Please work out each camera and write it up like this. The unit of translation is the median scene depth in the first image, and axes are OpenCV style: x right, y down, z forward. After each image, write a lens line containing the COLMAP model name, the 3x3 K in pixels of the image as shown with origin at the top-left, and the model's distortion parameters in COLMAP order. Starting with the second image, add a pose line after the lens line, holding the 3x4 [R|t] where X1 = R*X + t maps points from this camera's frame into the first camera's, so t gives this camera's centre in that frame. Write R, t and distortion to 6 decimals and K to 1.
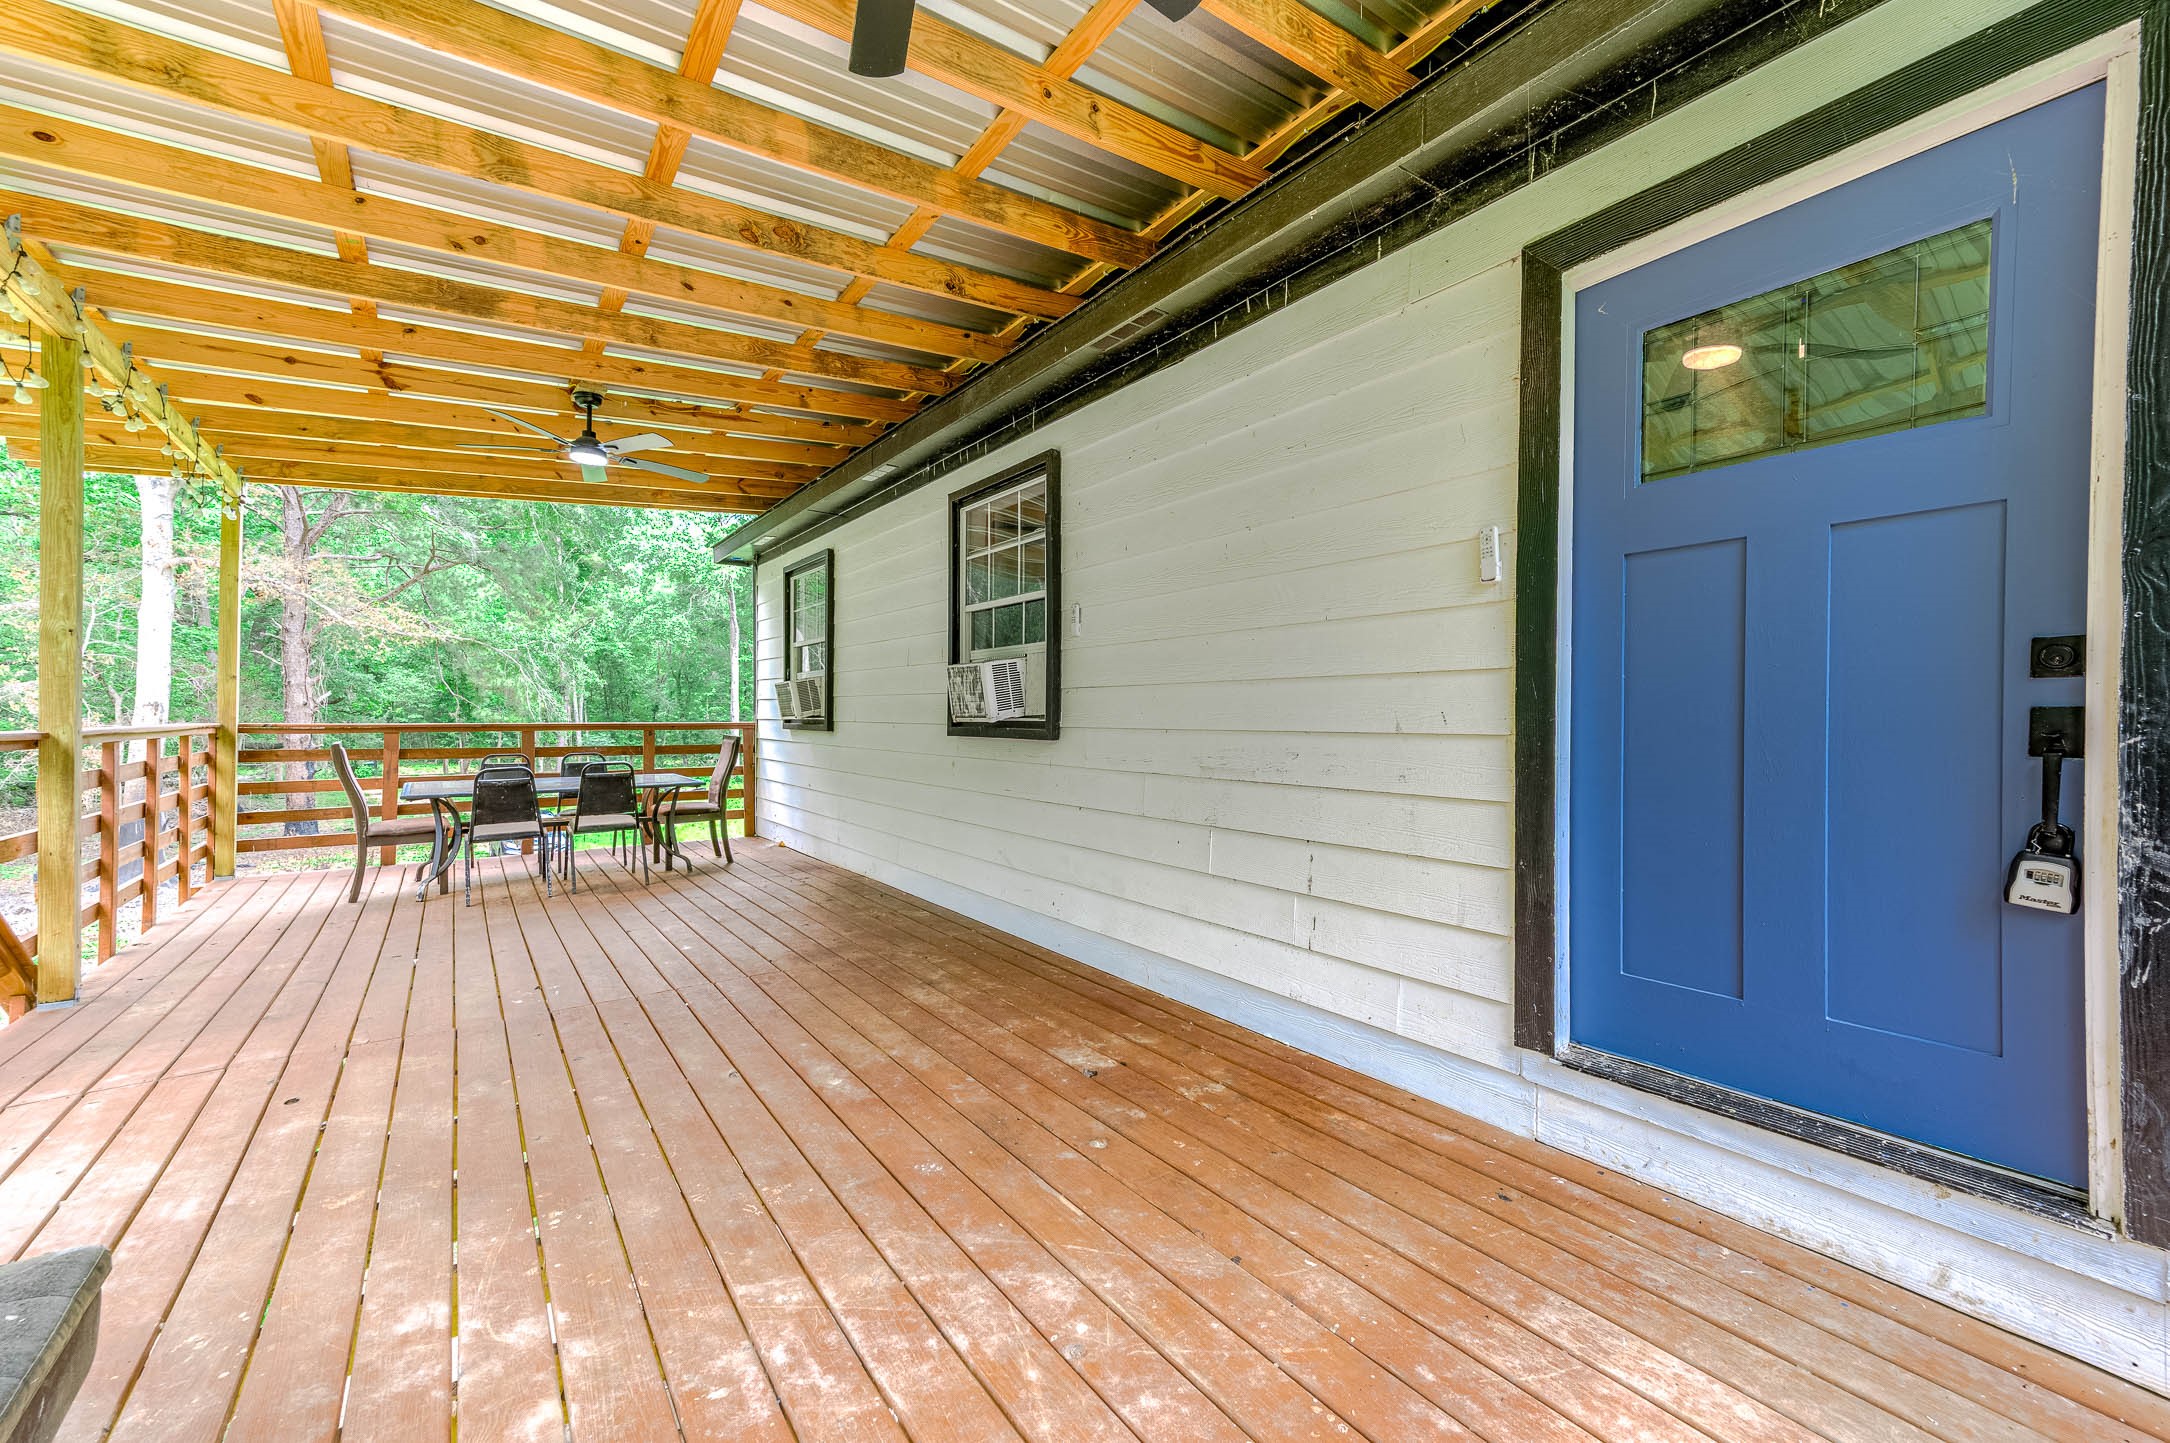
lens RADIAL K [[844.4, 0, 1091.3], [0, 844.4, 727.1], [0, 0, 1]] dist [0.012966, 0.000053]
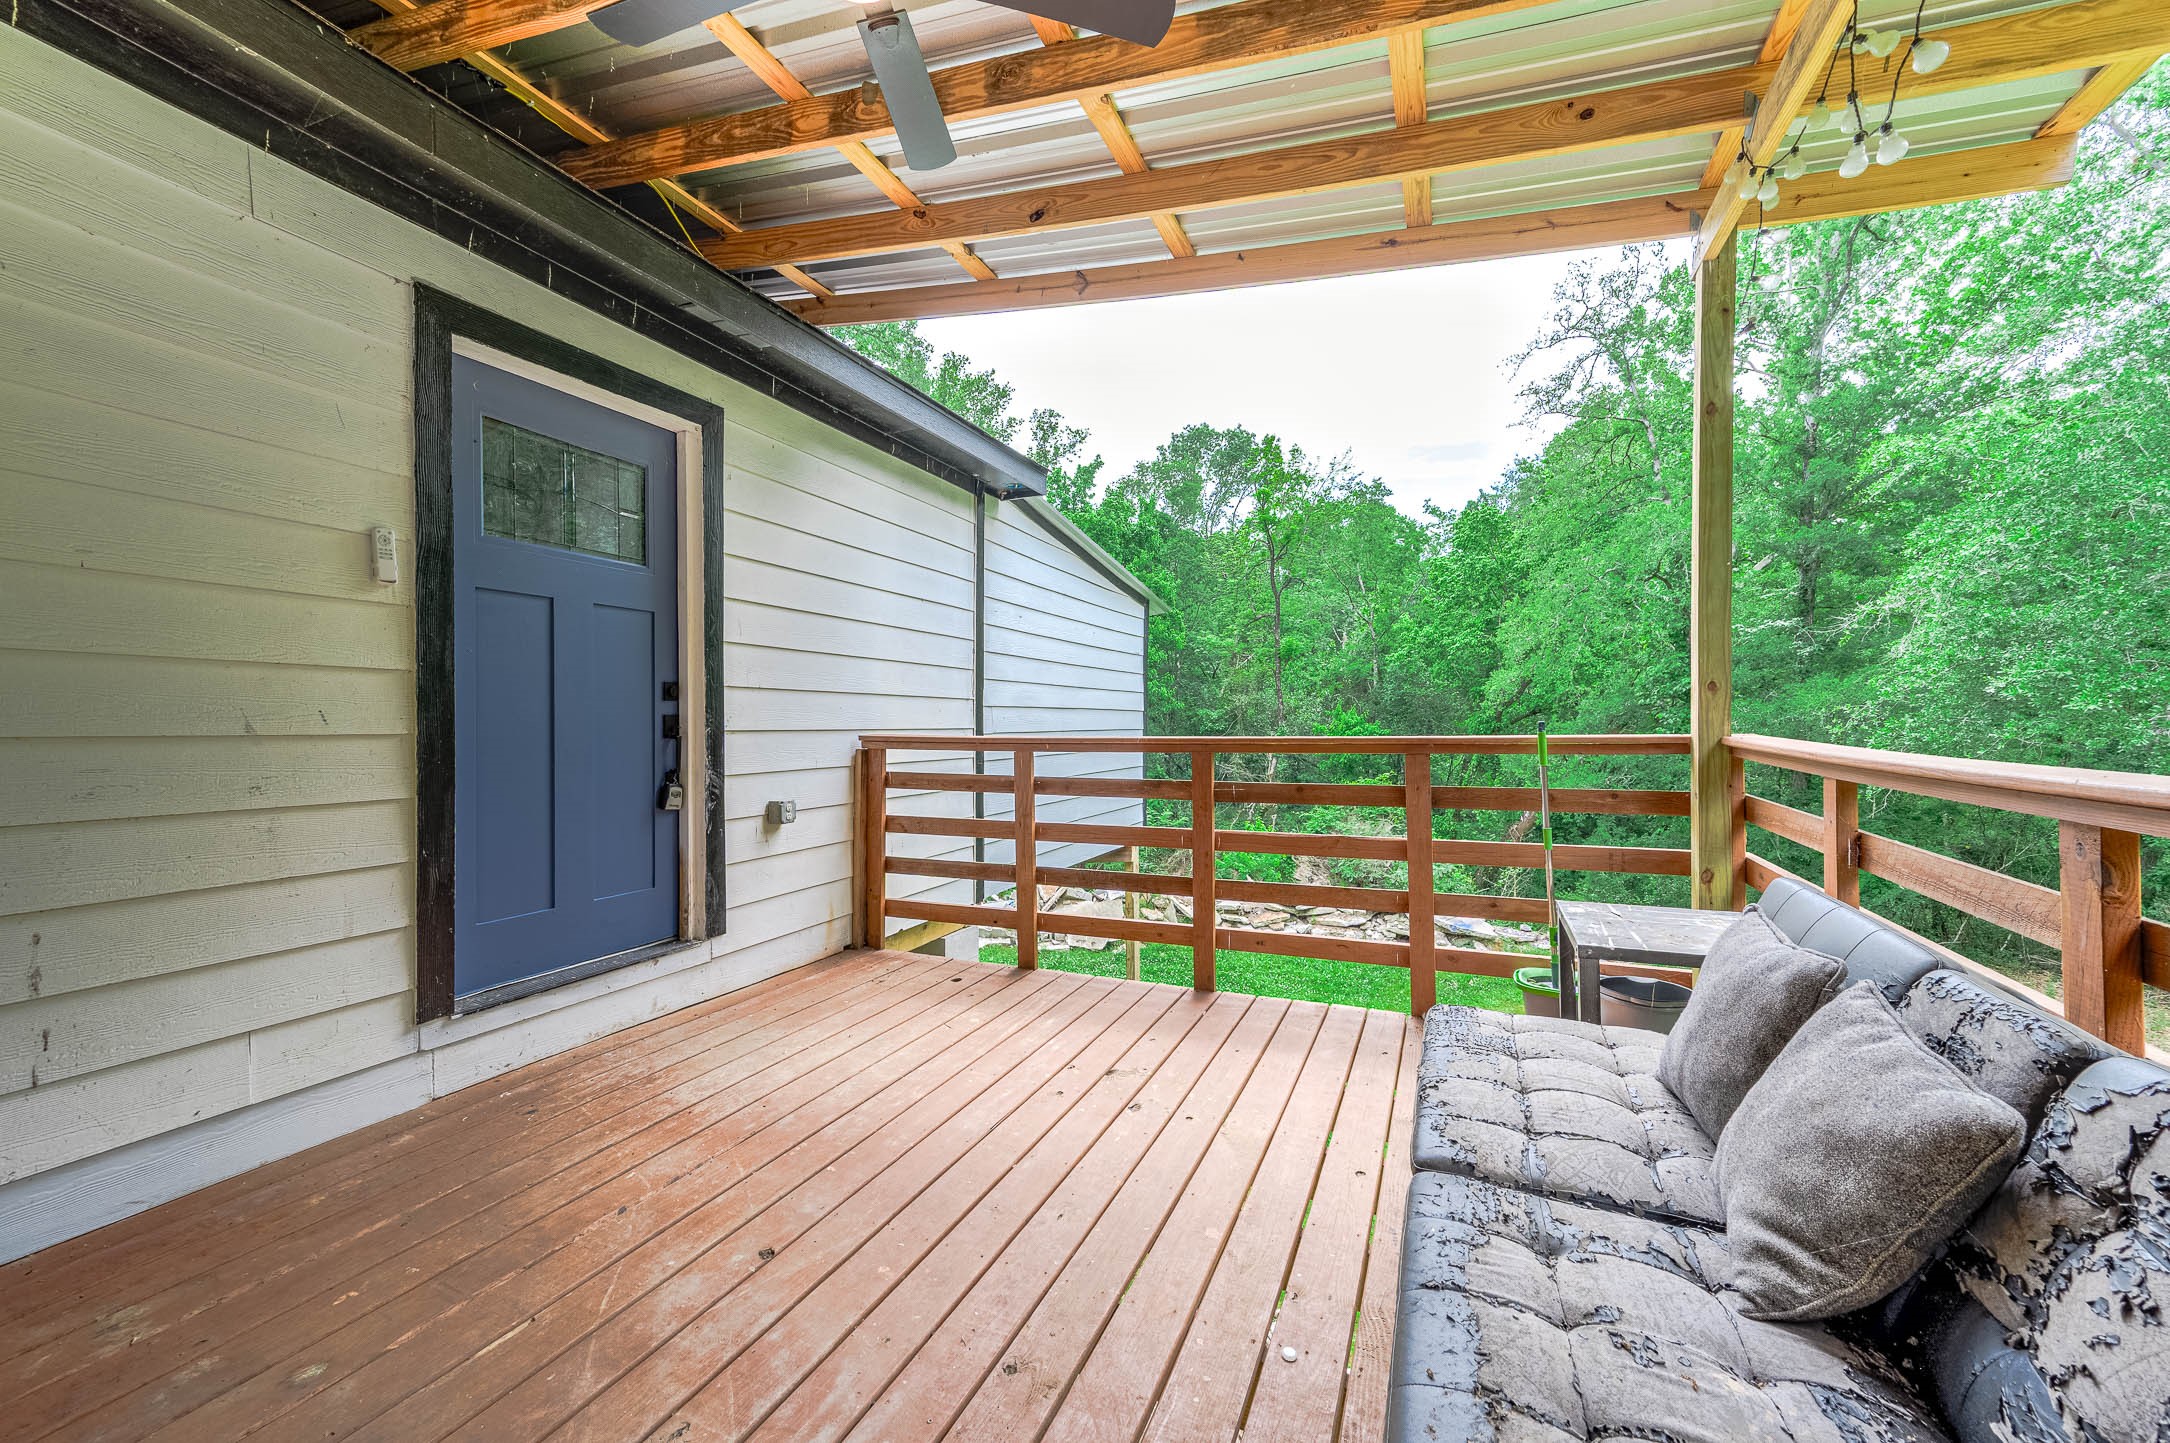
lens RADIAL K [[844.4, 0, 1091.3], [0, 844.4, 727.1], [0, 0, 1]] dist [0.012966, 0.000053]
pose [[-0.503988, -0.006642, 0.863685, -0.867909], [0.003261, 0.999949, 0.009593, -0.006795], [-0.863705, 0.007651, -0.503940, 0.821187]]
